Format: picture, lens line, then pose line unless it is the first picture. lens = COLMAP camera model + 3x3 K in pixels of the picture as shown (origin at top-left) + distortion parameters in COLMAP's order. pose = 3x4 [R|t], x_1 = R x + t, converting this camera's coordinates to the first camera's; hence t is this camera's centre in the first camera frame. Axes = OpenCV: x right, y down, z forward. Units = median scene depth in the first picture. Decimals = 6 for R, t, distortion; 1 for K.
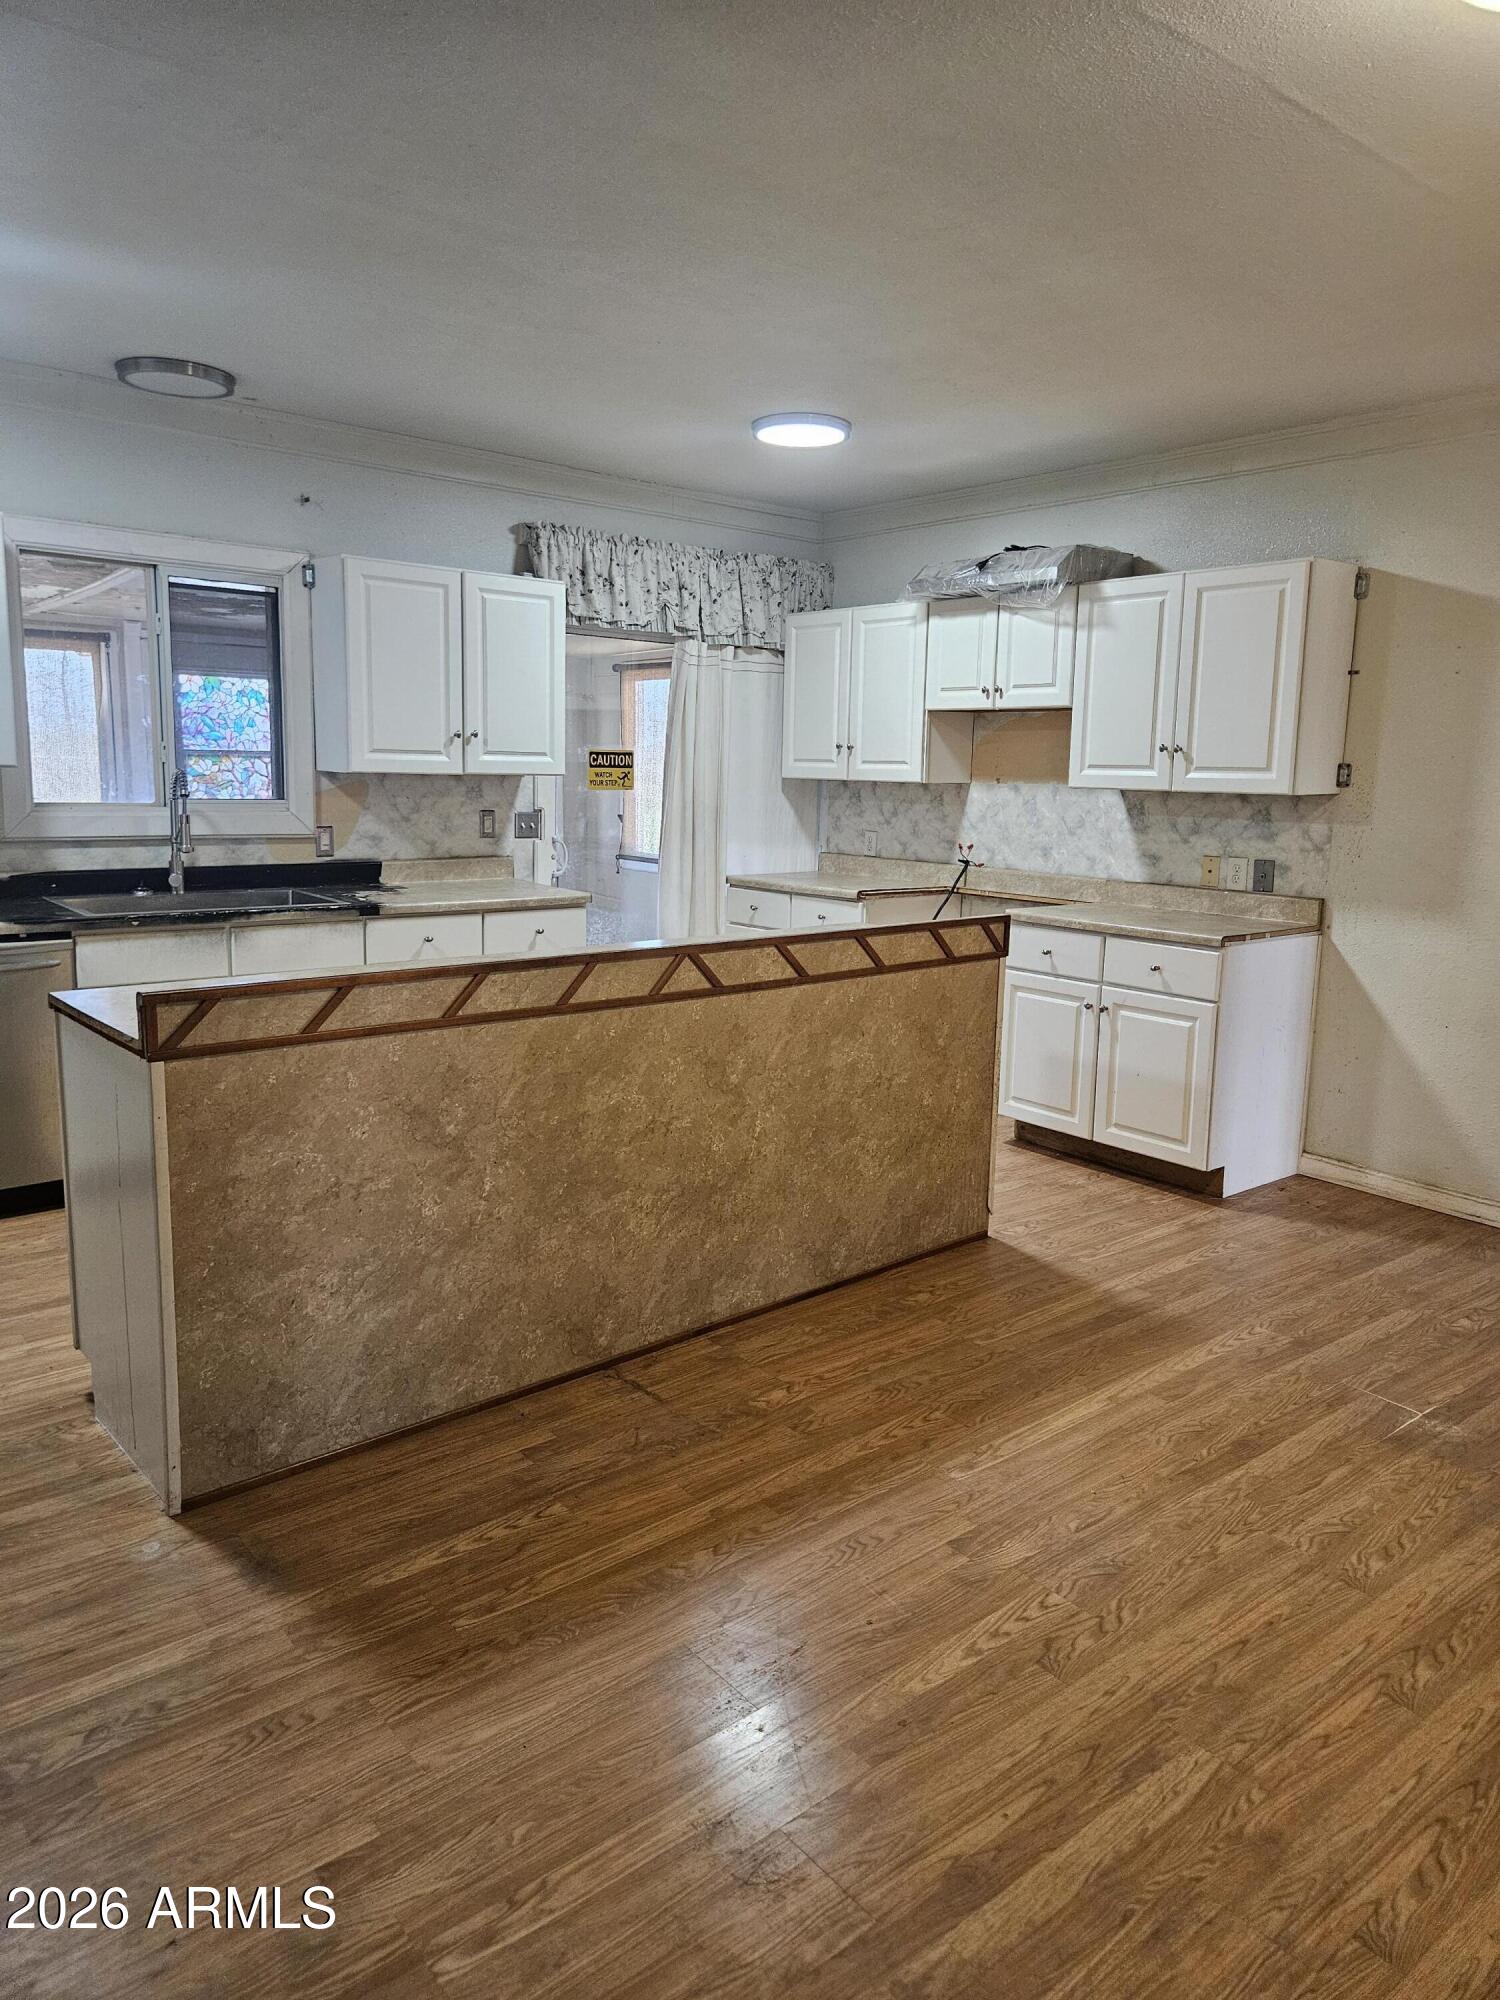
lens RADIAL K [[1340.5, 0, 760.2], [0, 1340.5, 977.0], [0, 0, 1]] dist [0.071763, -0.059744]
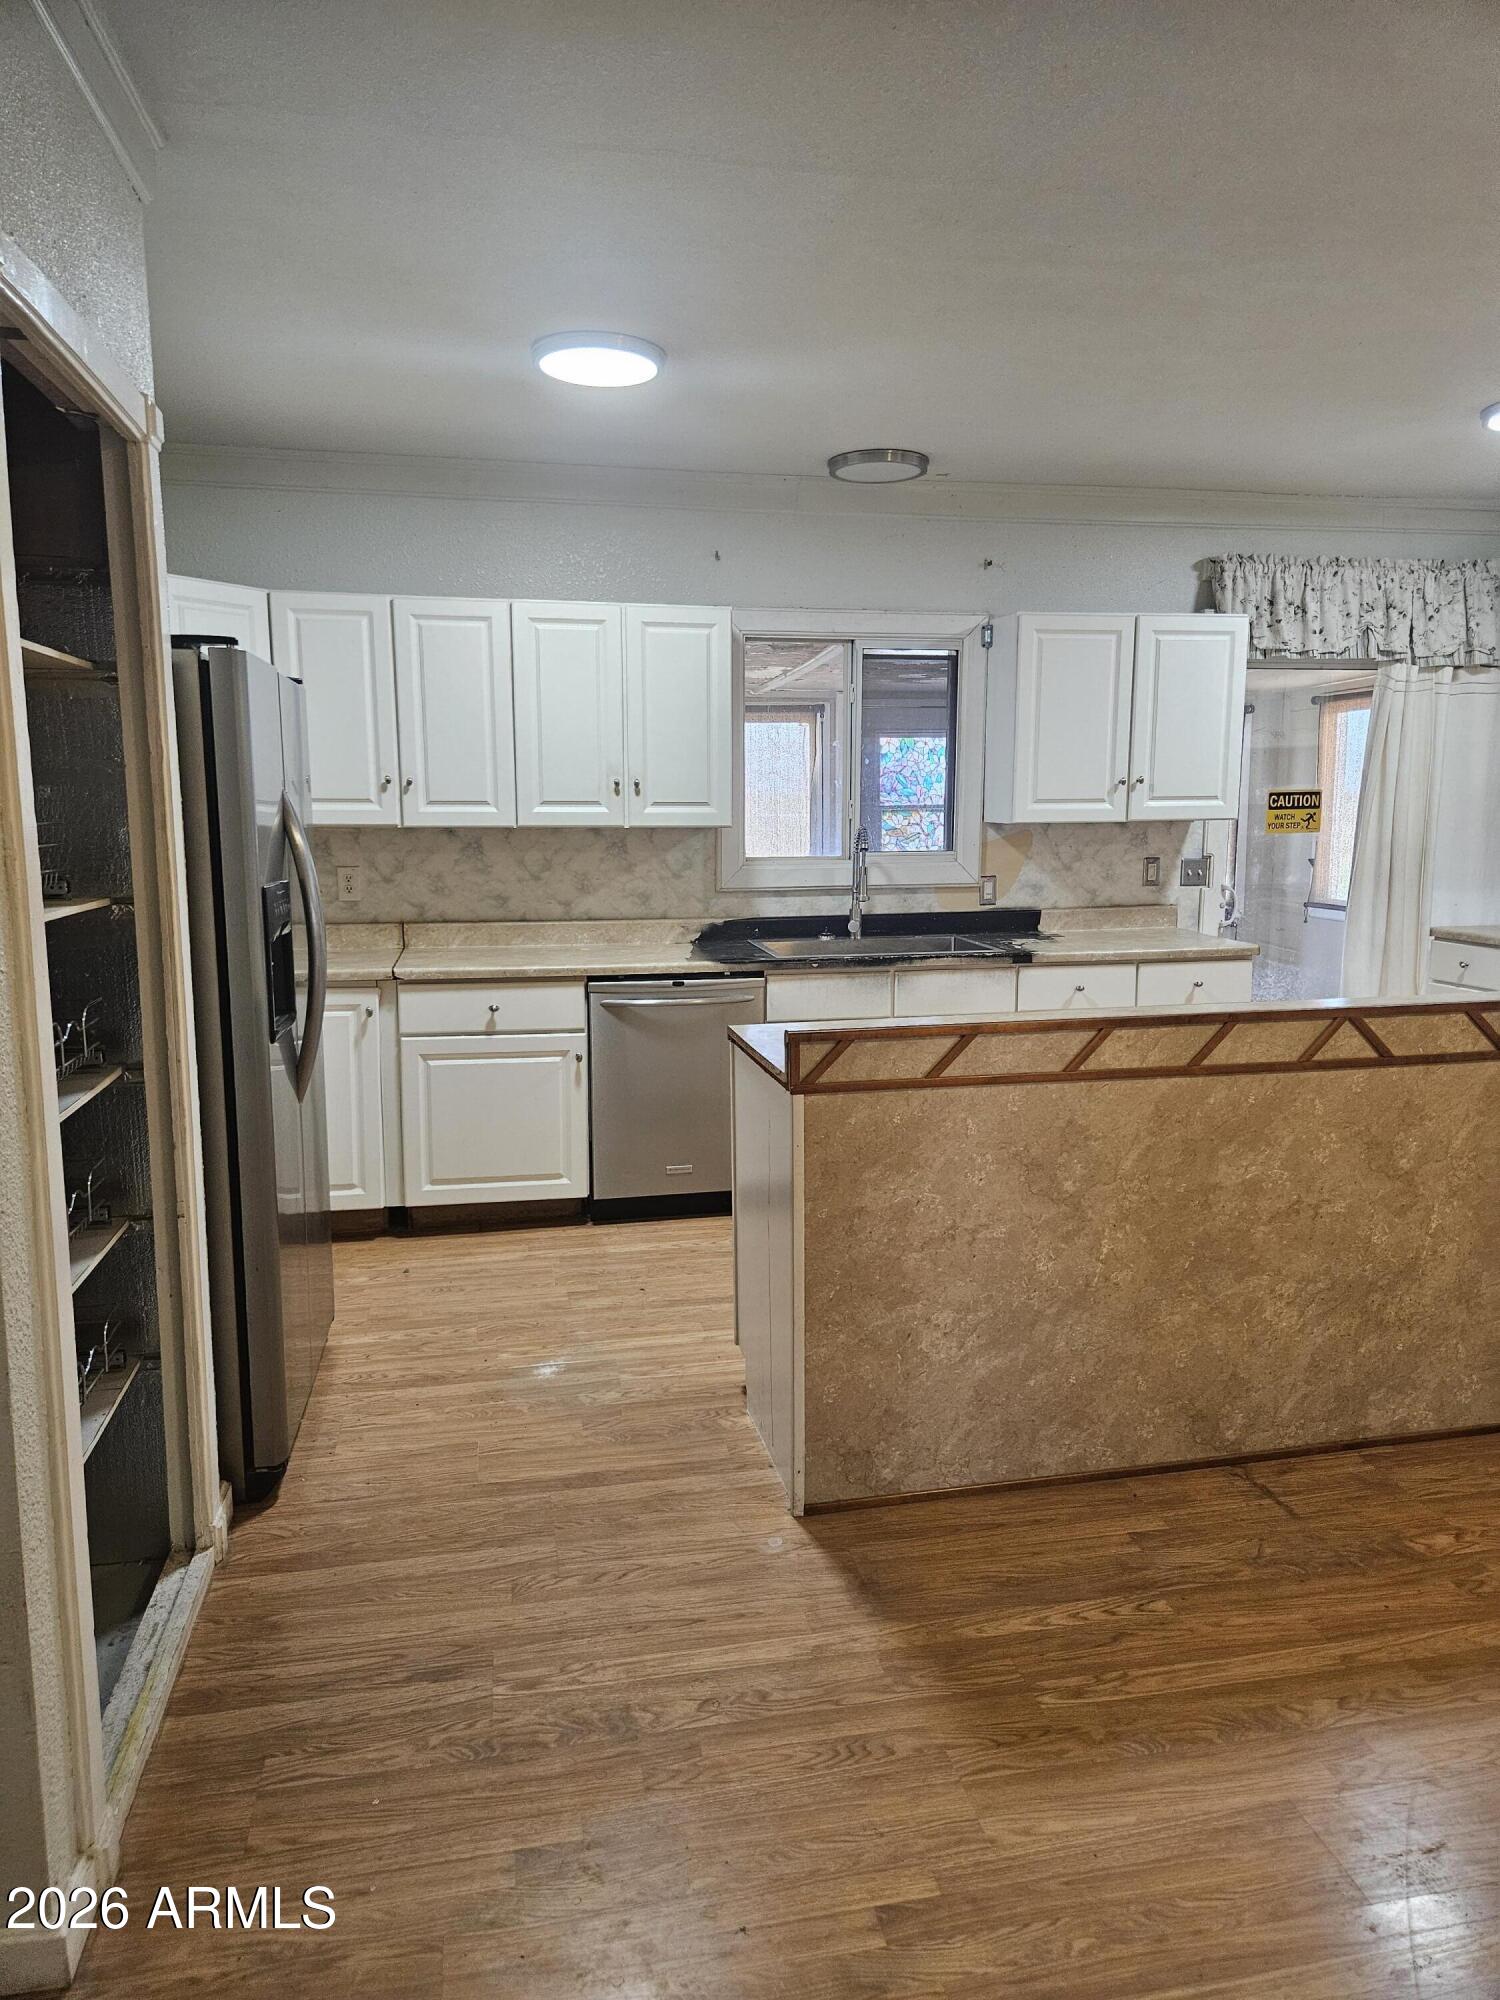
lens RADIAL K [[1340.5, 0, 768.5], [0, 1340.5, 995.4], [0, 0, 1]] dist [0.071763, -0.059744]
pose [[0.879790, 0.039725, -0.473700, 0.026718], [-0.049337, 0.998751, -0.007877, -0.004782], [0.472795, 0.030301, 0.880651, 0.022650]]
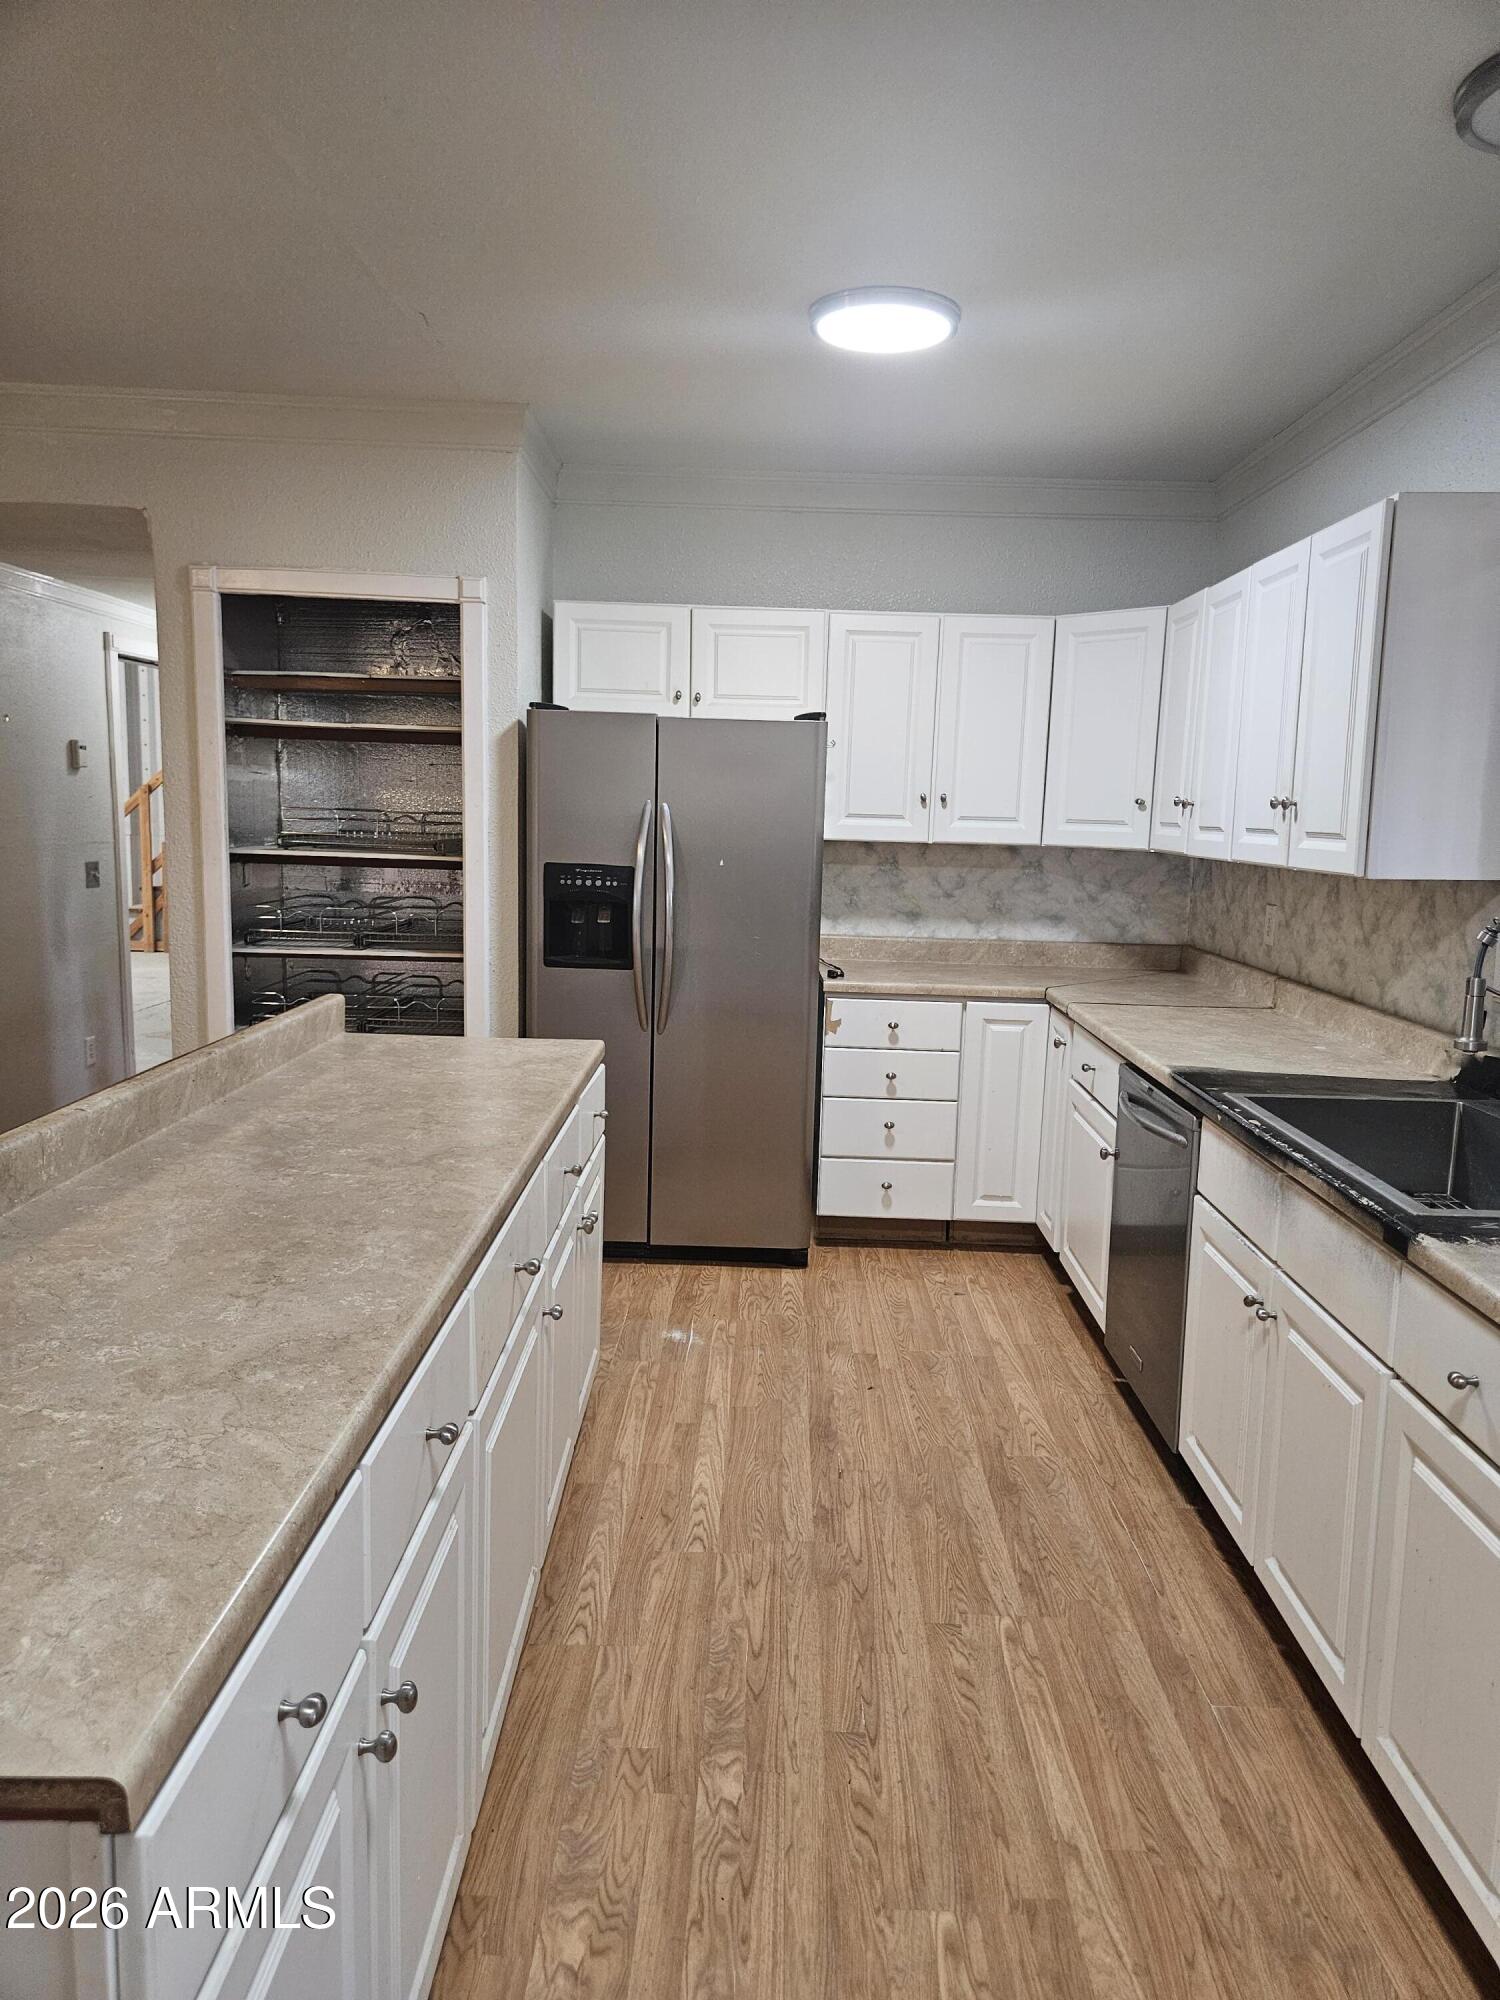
lens RADIAL K [[1340.5, 0, 762.7], [0, 1340.5, 1007.2], [0, 0, 1]] dist [0.071763, -0.059744]
pose [[-0.647476, 0.066024, -0.759220, 0.163578], [-0.167542, 0.959534, 0.226327, -0.210842], [0.743441, 0.273742, -0.610214, 1.306197]]
